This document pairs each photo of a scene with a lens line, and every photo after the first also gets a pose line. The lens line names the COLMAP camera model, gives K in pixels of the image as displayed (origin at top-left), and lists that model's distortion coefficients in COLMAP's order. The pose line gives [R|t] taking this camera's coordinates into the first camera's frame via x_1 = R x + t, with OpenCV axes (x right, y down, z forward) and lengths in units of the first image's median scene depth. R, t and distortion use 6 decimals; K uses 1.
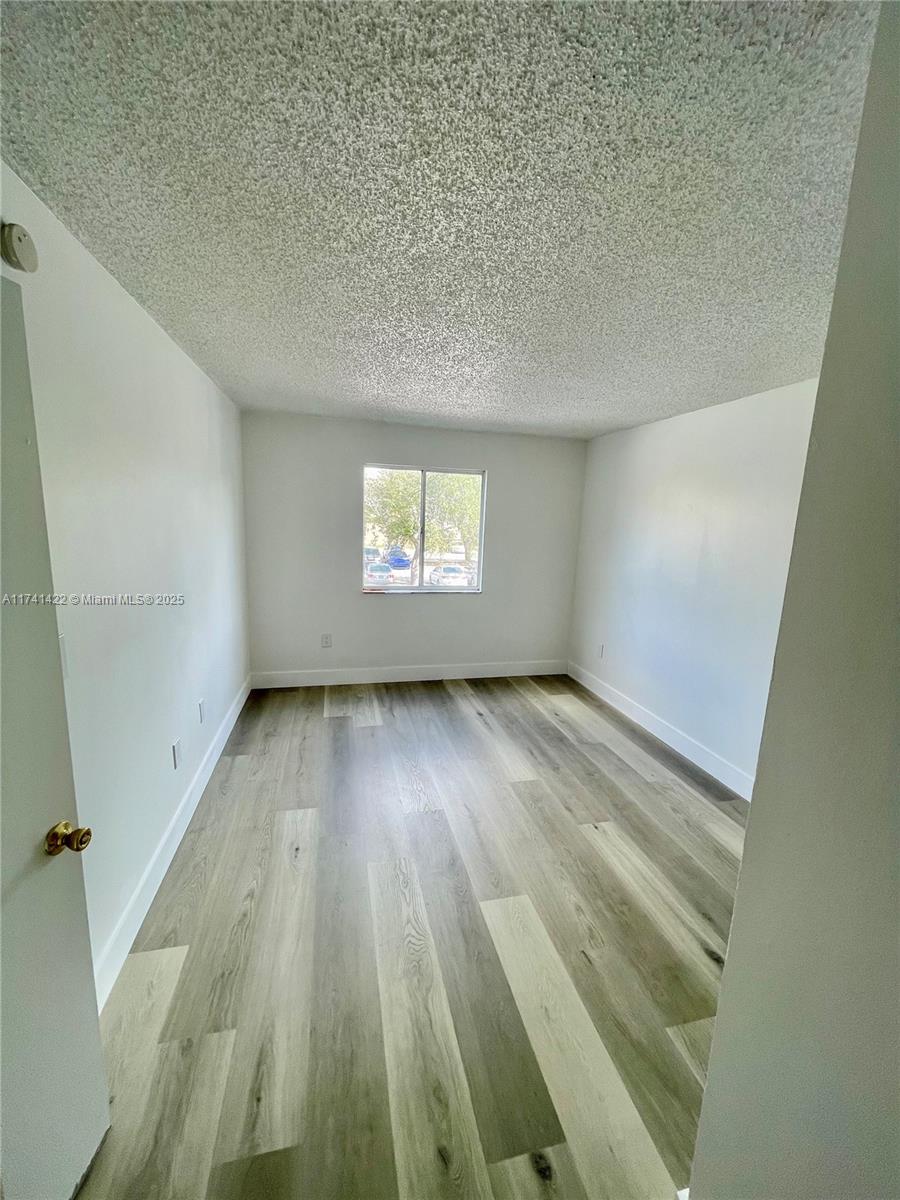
lens RADIAL K [[484.5, 0, 447.5], [0, 484.5, 603.1], [0, 0, 1]] dist [-0.003111, 0.000946]
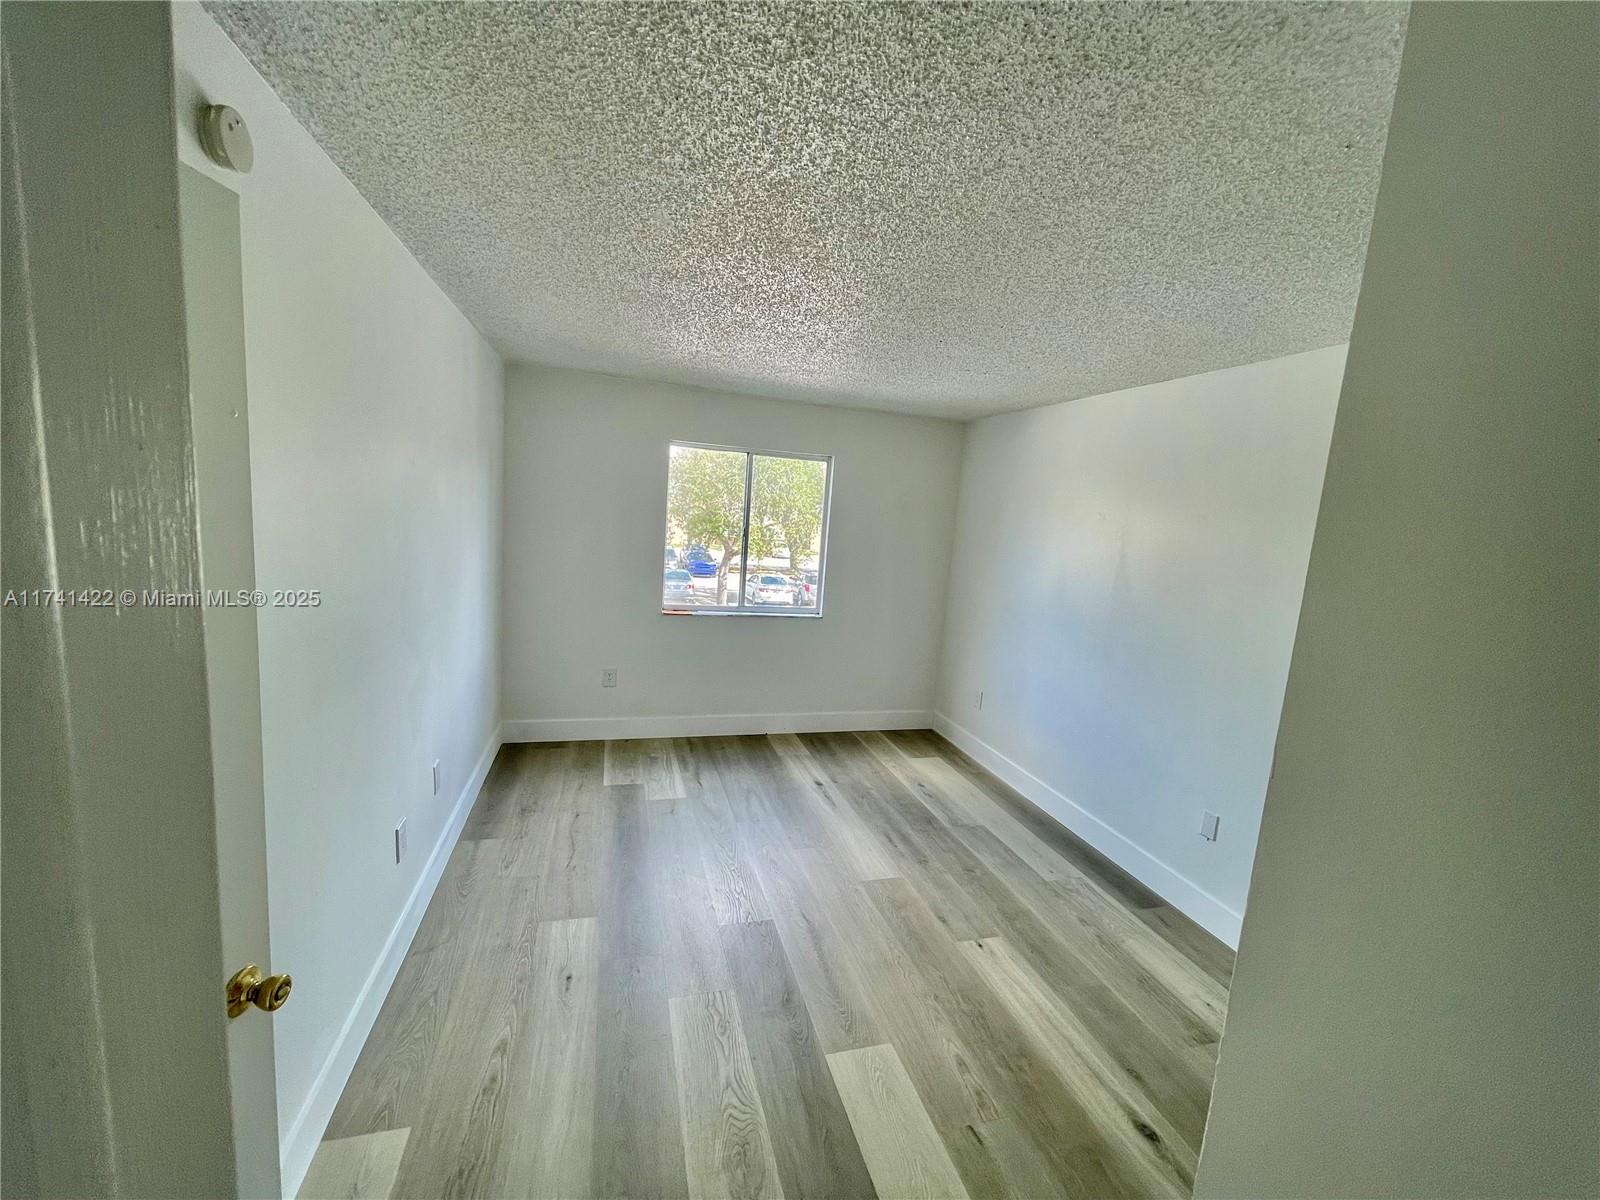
lens RADIAL K [[646.0, 0, 798.0], [0, 646.0, 599.6], [0, 0, 1]] dist [-0.003111, 0.000946]
pose [[0.998282, 0.027135, 0.051923, -0.042328], [-0.025143, 0.998937, -0.038638, -0.021736], [-0.052916, 0.037266, 0.997903, 0.017490]]
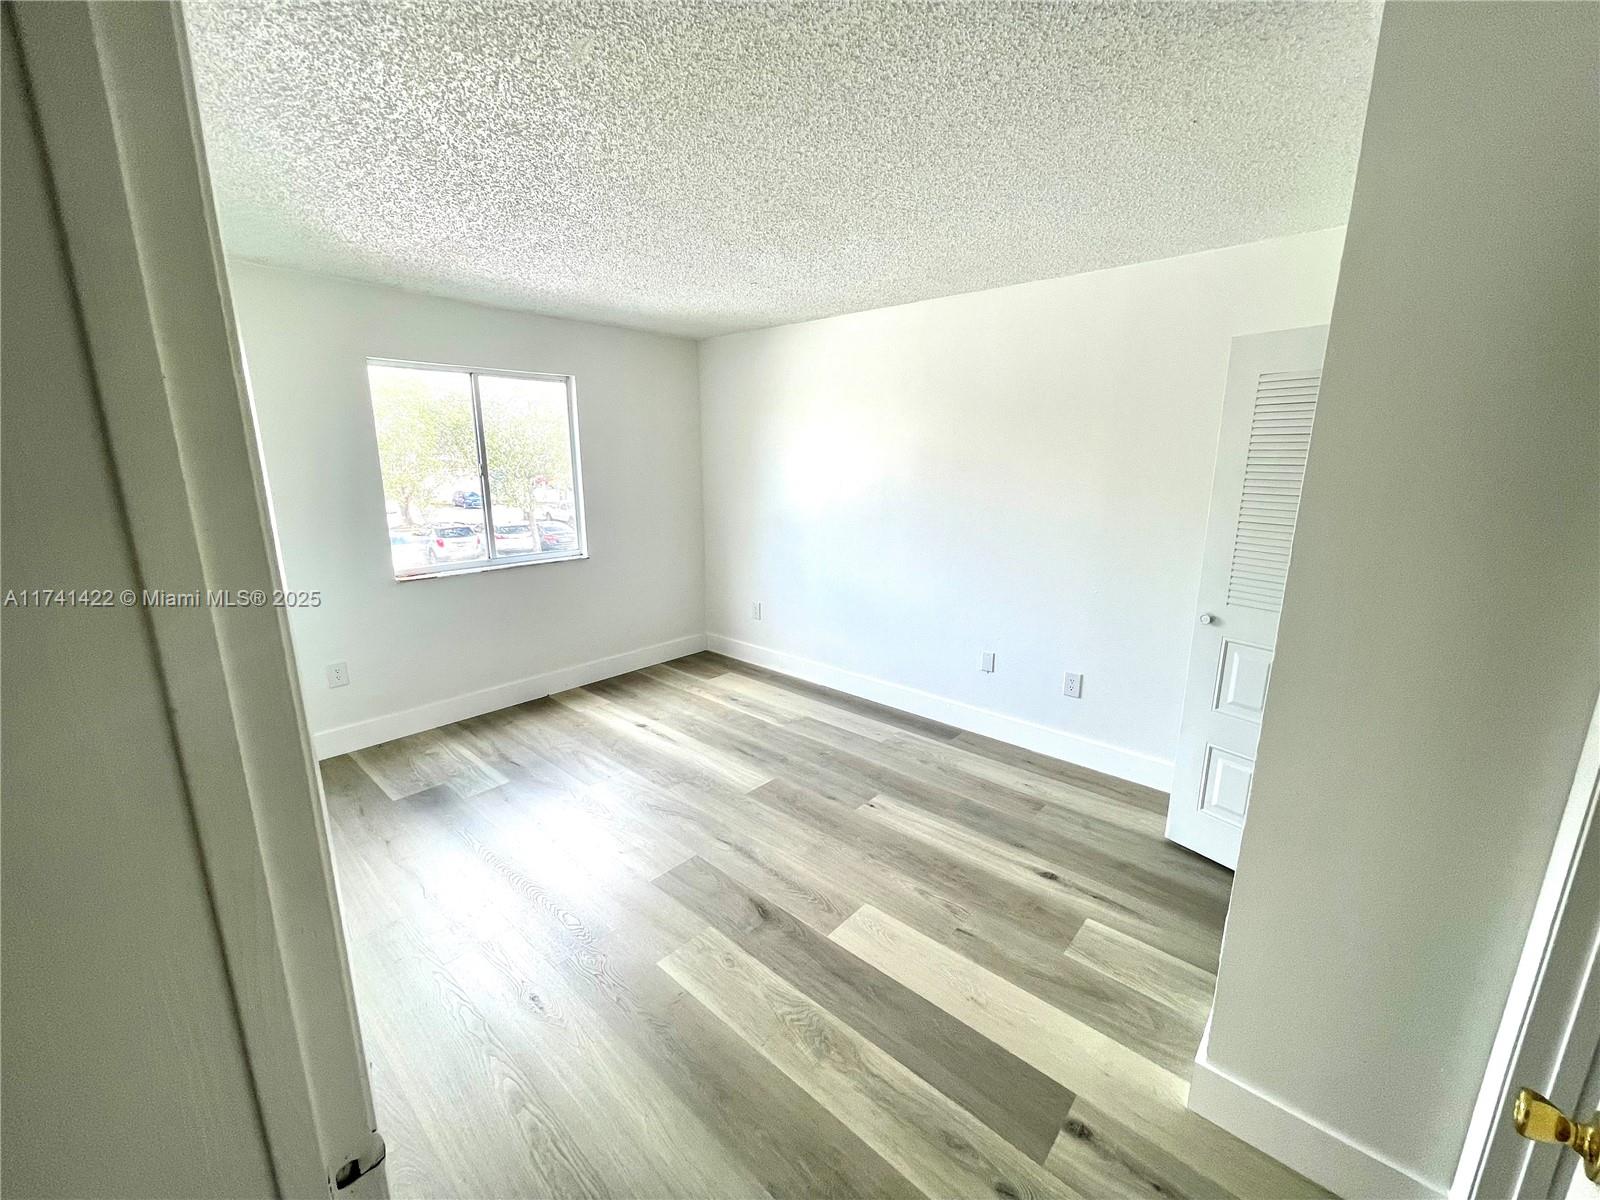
lens RADIAL K [[646.0, 0, 792.3], [0, 646.0, 608.7], [0, 0, 1]] dist [-0.003111, 0.000946]
pose [[0.817958, -0.167114, 0.550470, -0.452813], [0.128409, 0.985773, 0.108459, -0.028395], [-0.560764, -0.018030, 0.827780, 0.165347]]
